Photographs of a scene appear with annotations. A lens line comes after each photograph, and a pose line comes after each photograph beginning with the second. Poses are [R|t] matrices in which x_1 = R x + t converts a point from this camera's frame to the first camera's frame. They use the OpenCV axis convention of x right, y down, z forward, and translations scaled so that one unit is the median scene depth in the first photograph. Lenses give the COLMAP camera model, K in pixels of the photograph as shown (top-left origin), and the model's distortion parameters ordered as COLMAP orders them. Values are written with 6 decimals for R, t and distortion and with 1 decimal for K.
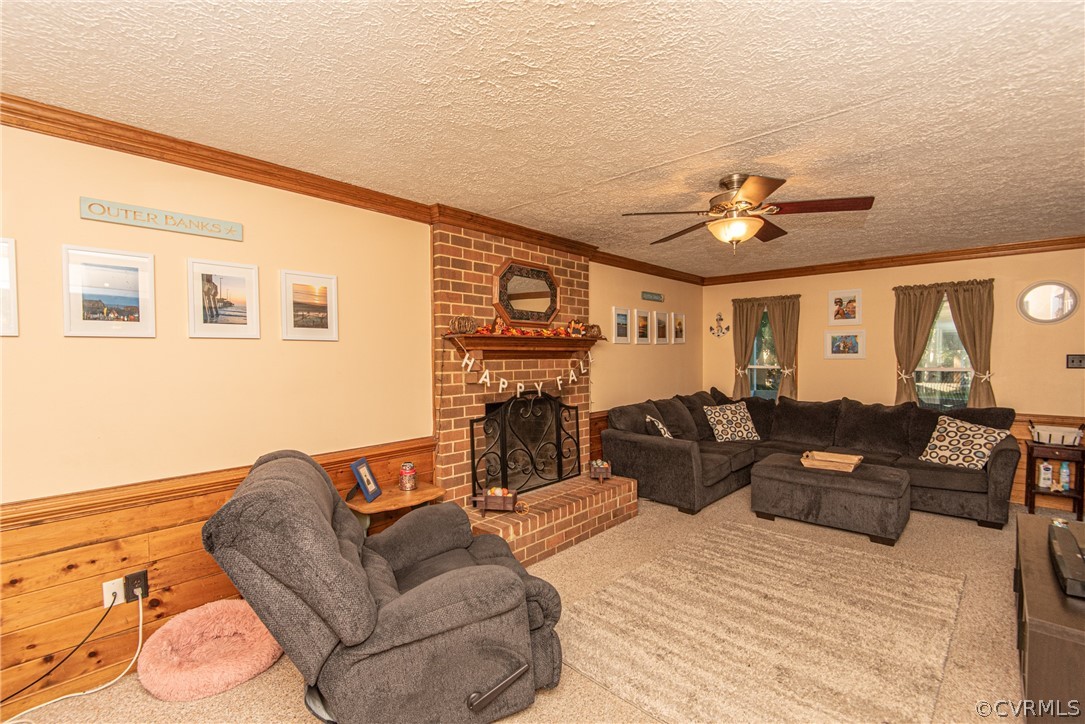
lens RADIAL K [[489.3, 0, 535.4], [0, 489.3, 363.4], [0, 0, 1]] dist [0.038558, -0.022792]
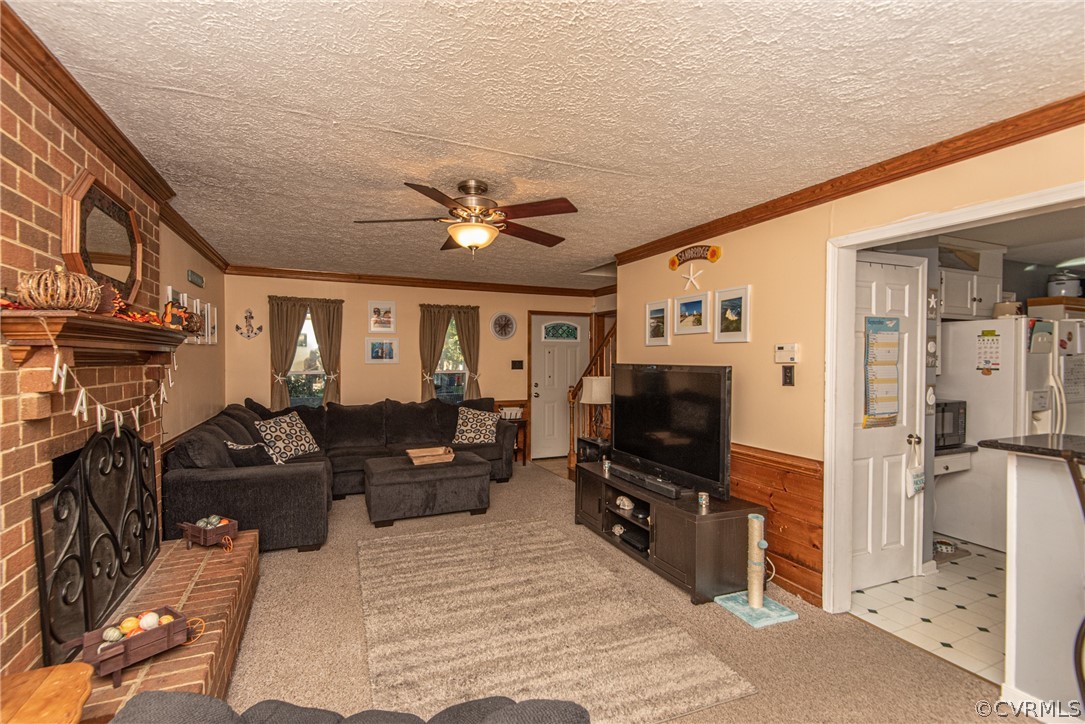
lens RADIAL K [[489.3, 0, 535.4], [0, 489.3, 363.4], [0, 0, 1]] dist [0.038558, -0.022792]
pose [[0.408347, -0.002079, 0.912824, -0.314908], [0.010723, 0.999939, -0.002520, -0.004607], [-0.912764, 0.010817, 0.408344, 0.332031]]
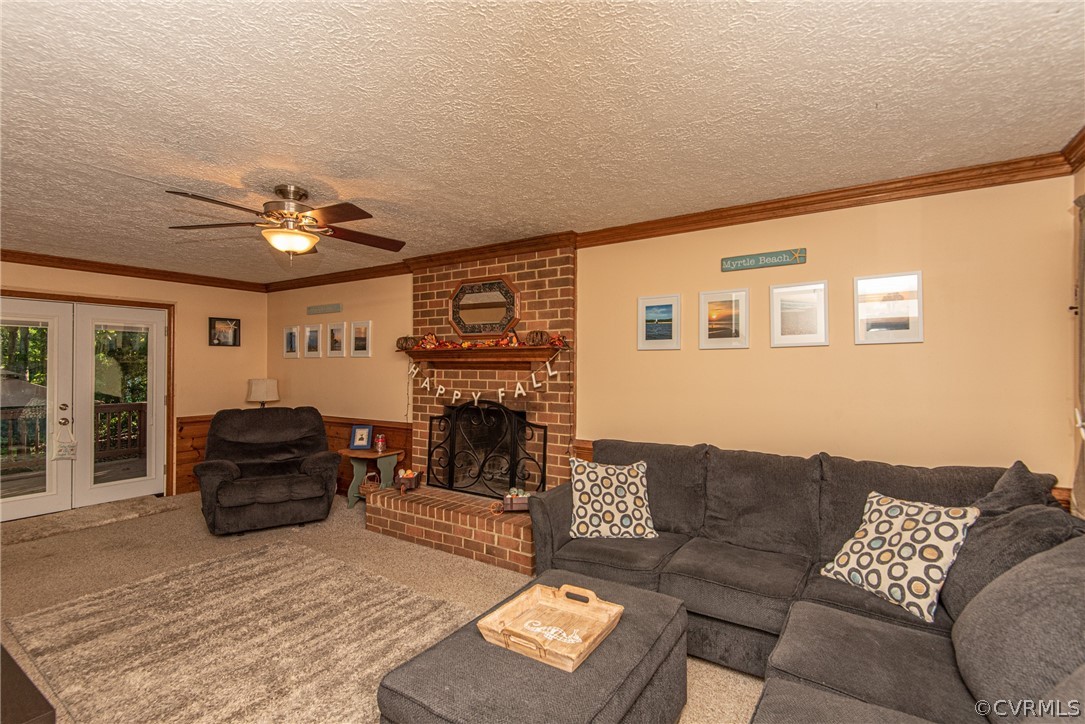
lens RADIAL K [[489.3, 0, 535.4], [0, 489.3, 363.4], [0, 0, 1]] dist [0.038558, -0.022792]
pose [[0.161600, 0.003418, -0.986850, 1.012506], [-0.018582, 0.999827, 0.000420, -0.024236], [0.986681, 0.018269, 0.161636, 0.918522]]
